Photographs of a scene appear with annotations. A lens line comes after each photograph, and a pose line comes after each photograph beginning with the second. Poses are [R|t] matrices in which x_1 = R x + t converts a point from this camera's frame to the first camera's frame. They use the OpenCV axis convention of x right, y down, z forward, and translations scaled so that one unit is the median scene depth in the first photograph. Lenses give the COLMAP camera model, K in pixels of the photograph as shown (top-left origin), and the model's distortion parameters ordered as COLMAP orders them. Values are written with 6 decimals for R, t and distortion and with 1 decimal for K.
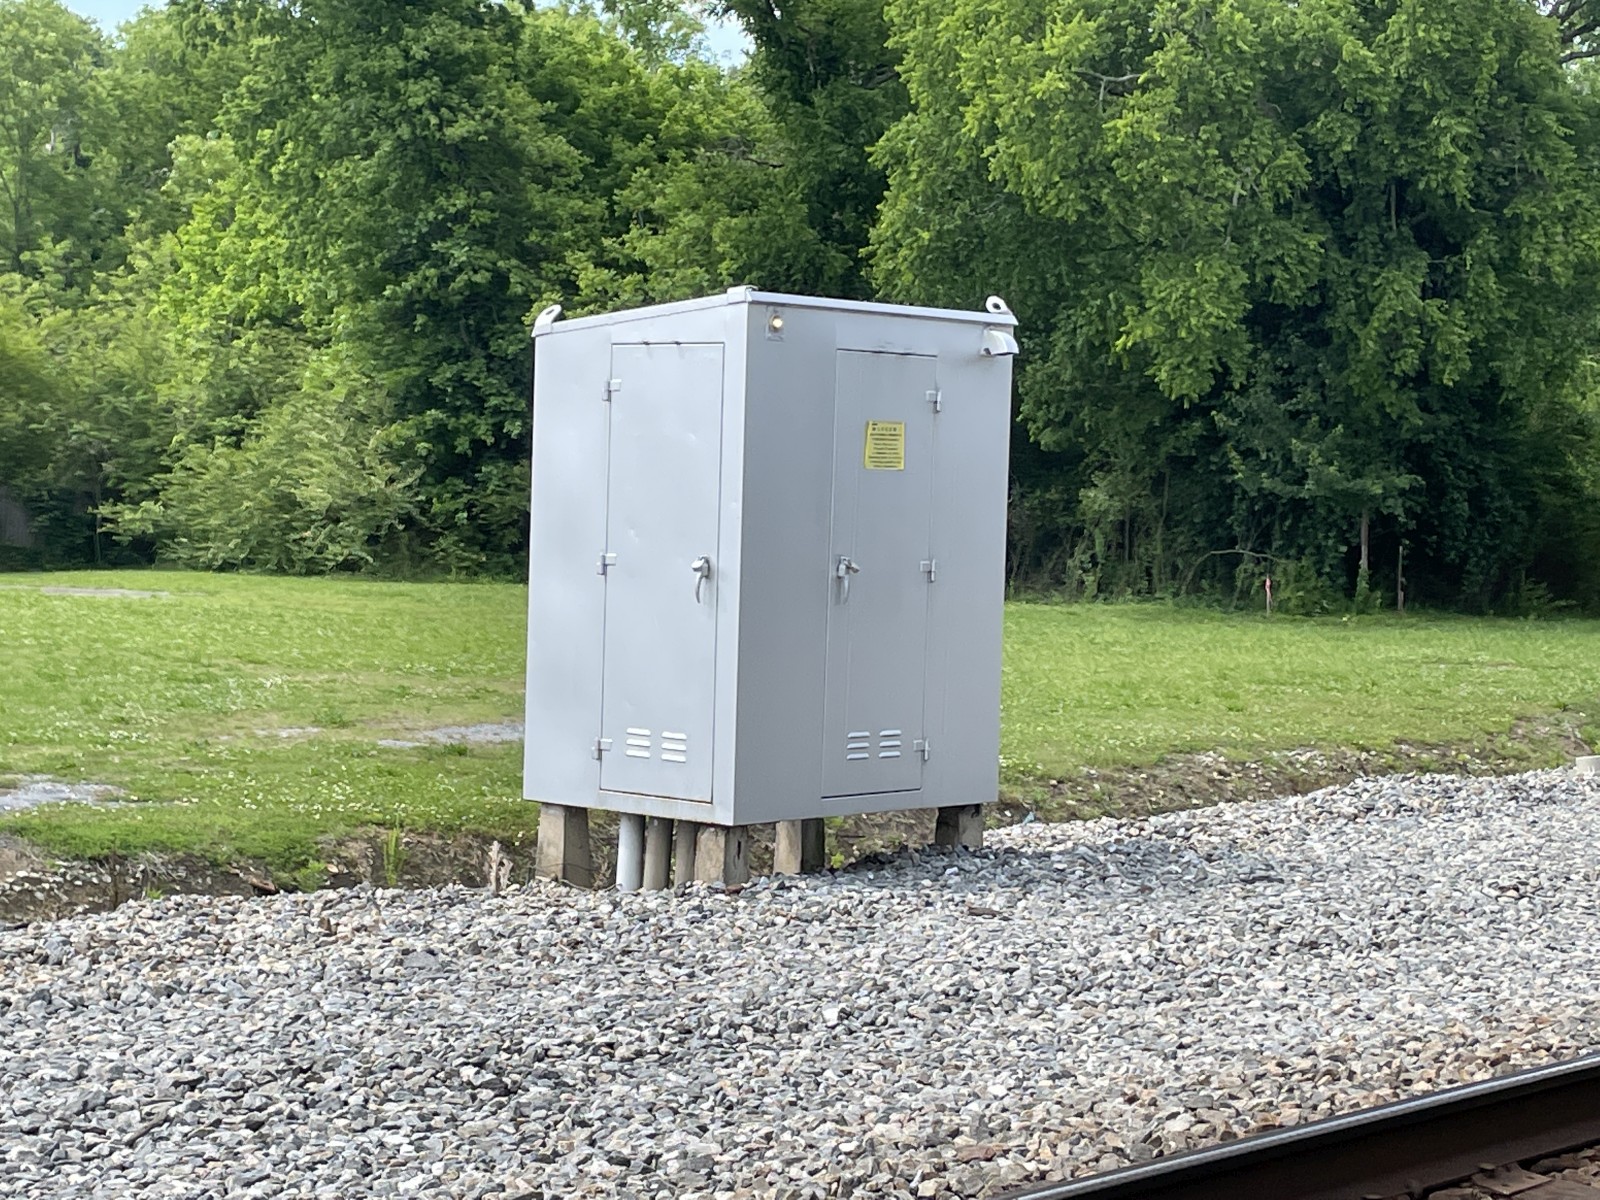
lens RADIAL K [[3126.4, 0, 800.0], [0, 3126.4, 600.0], [0, 0, 1]] dist [0.302284, 0.085046]
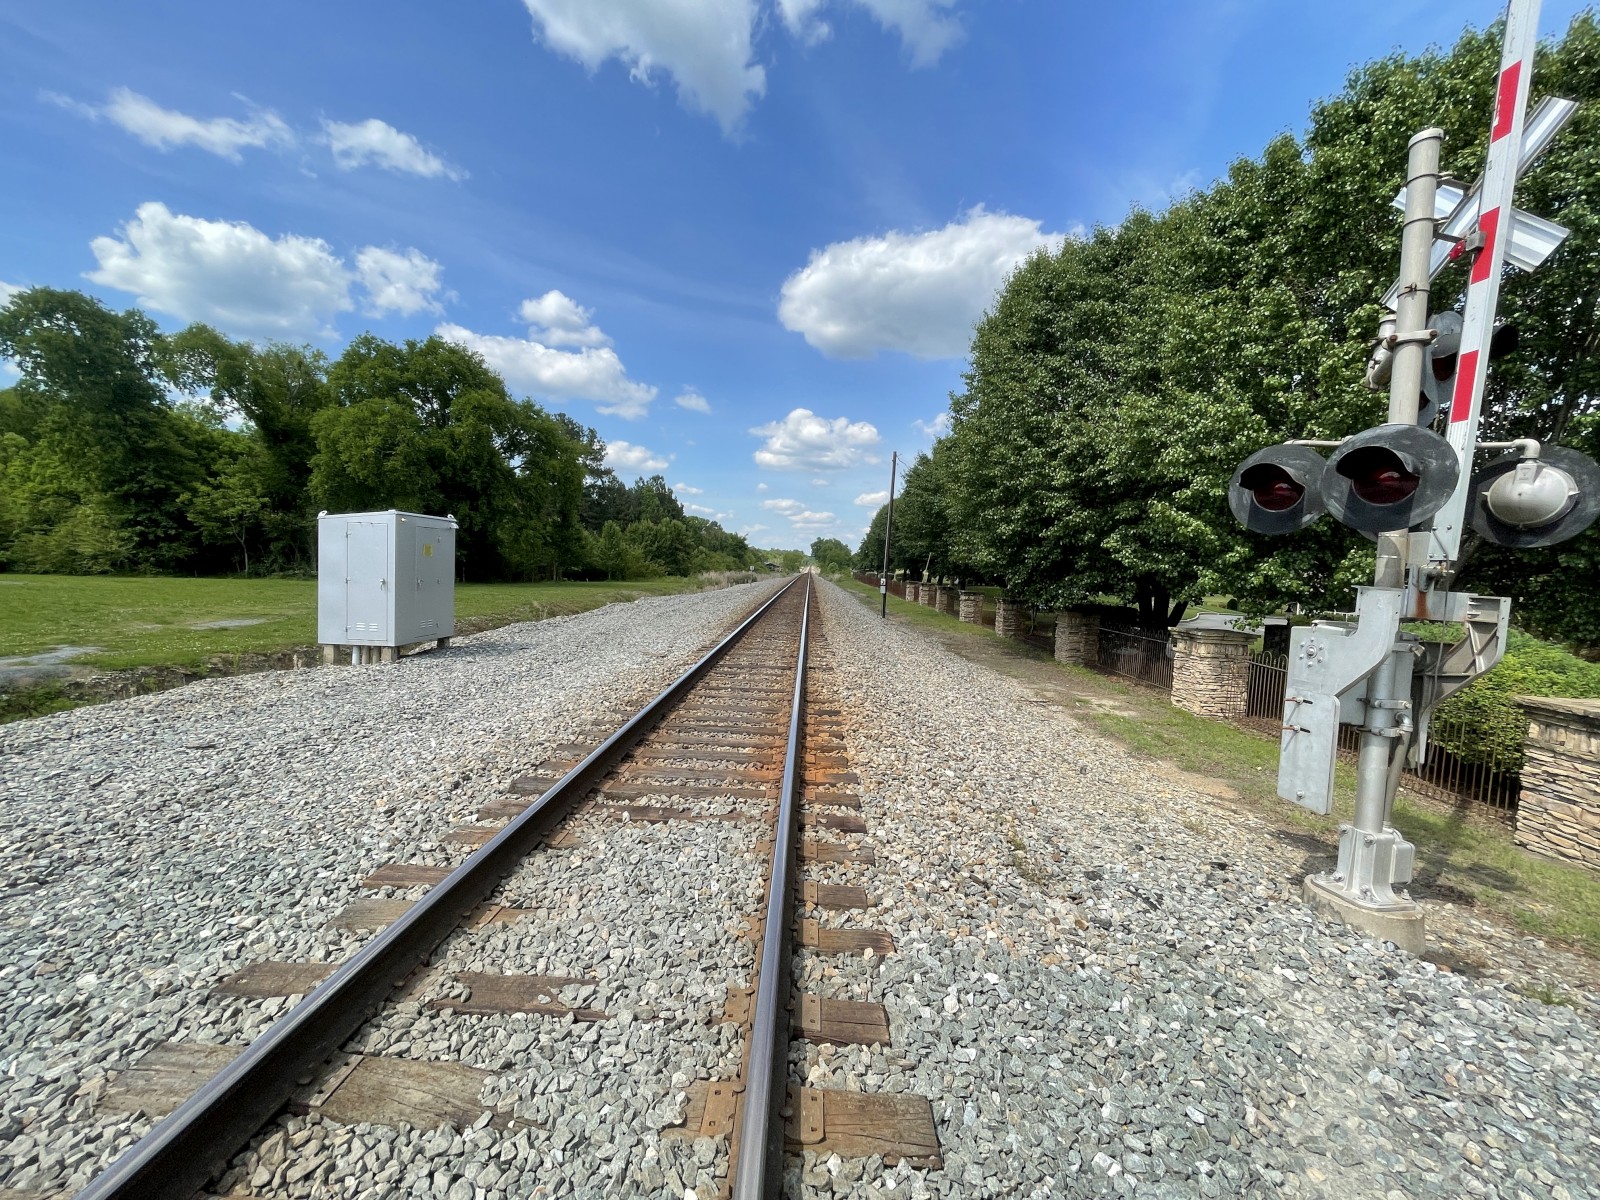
lens RADIAL K [[654.0, 0, 802.2], [0, 654.0, 616.0], [0, 0, 1]] dist [-0.000965, -0.000631]
pose [[0.754658, -0.047216, 0.654417, -0.158608], [0.007273, 0.997948, 0.063614, -0.014104], [-0.656078, -0.043247, 0.753453, 0.037877]]
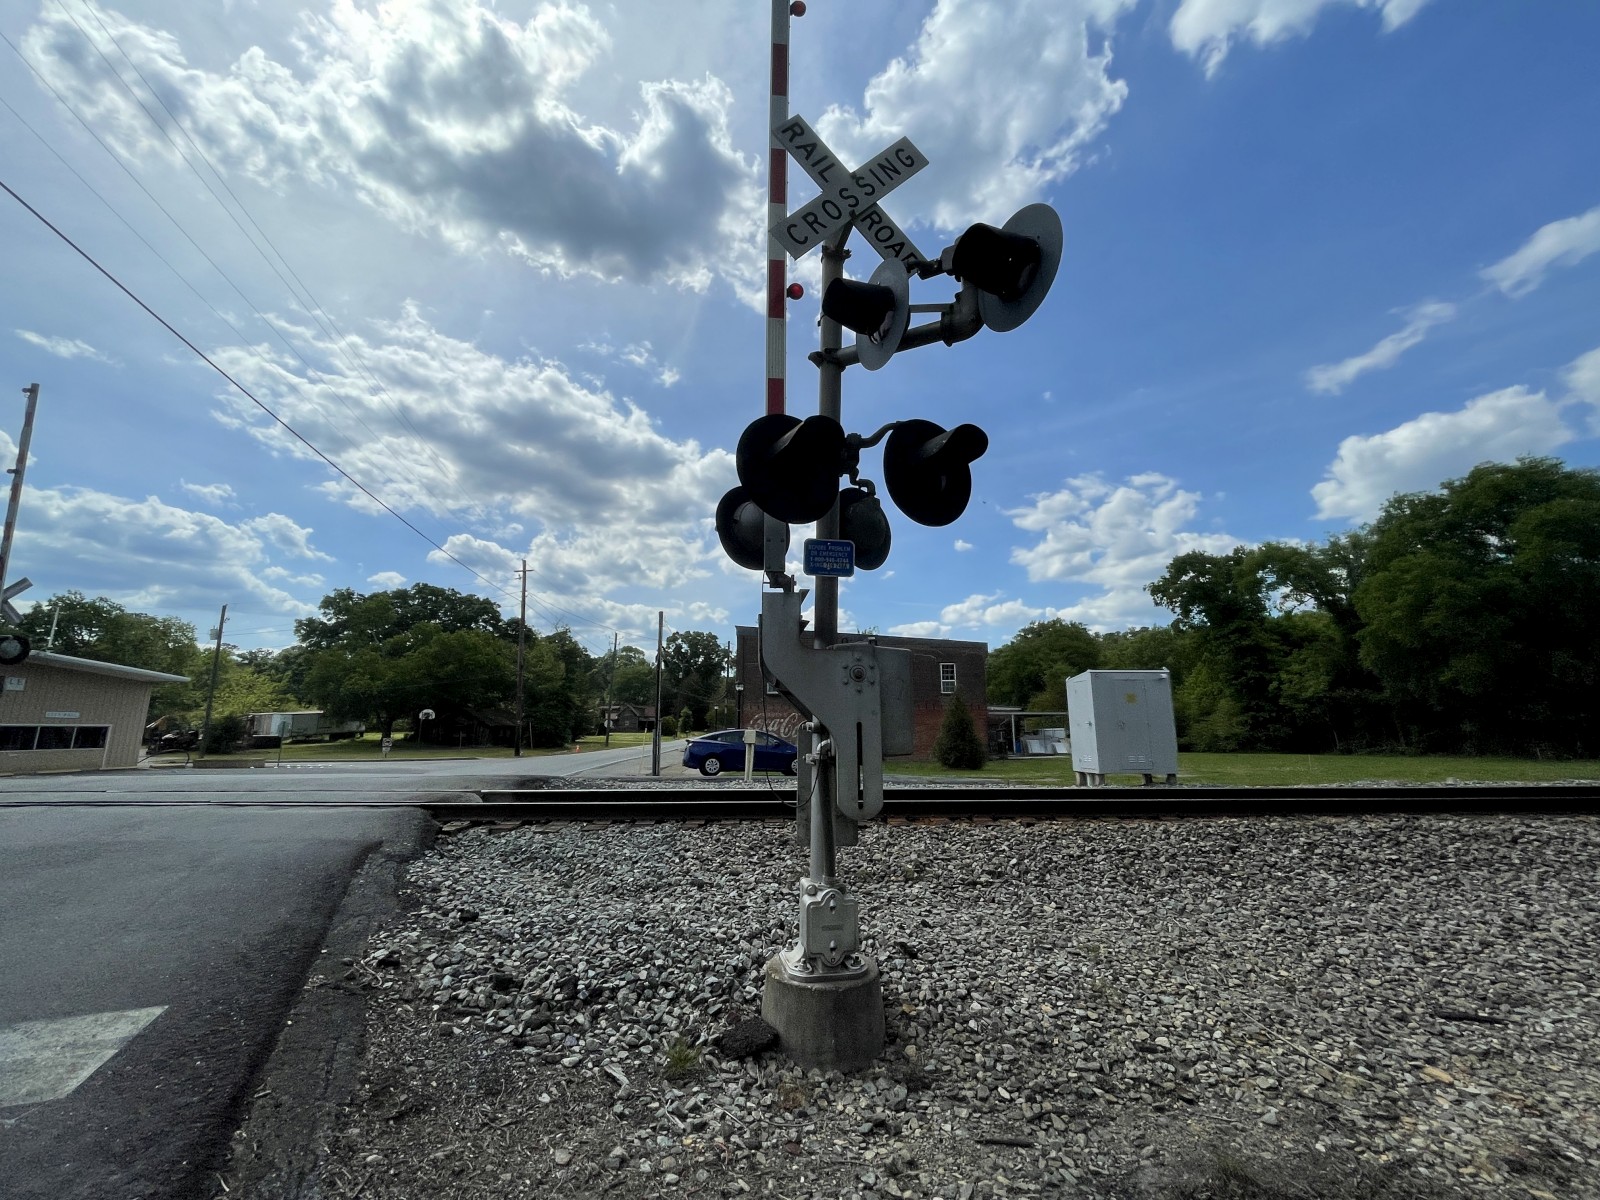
lens RADIAL K [[654.0, 0, 802.2], [0, 654.0, 616.0], [0, 0, 1]] dist [-0.000965, -0.000631]
pose [[0.697635, -0.155071, -0.699470, 0.354193], [-0.008059, 0.974535, -0.224091, 0.054472], [0.716408, 0.161970, 0.678620, -0.092301]]
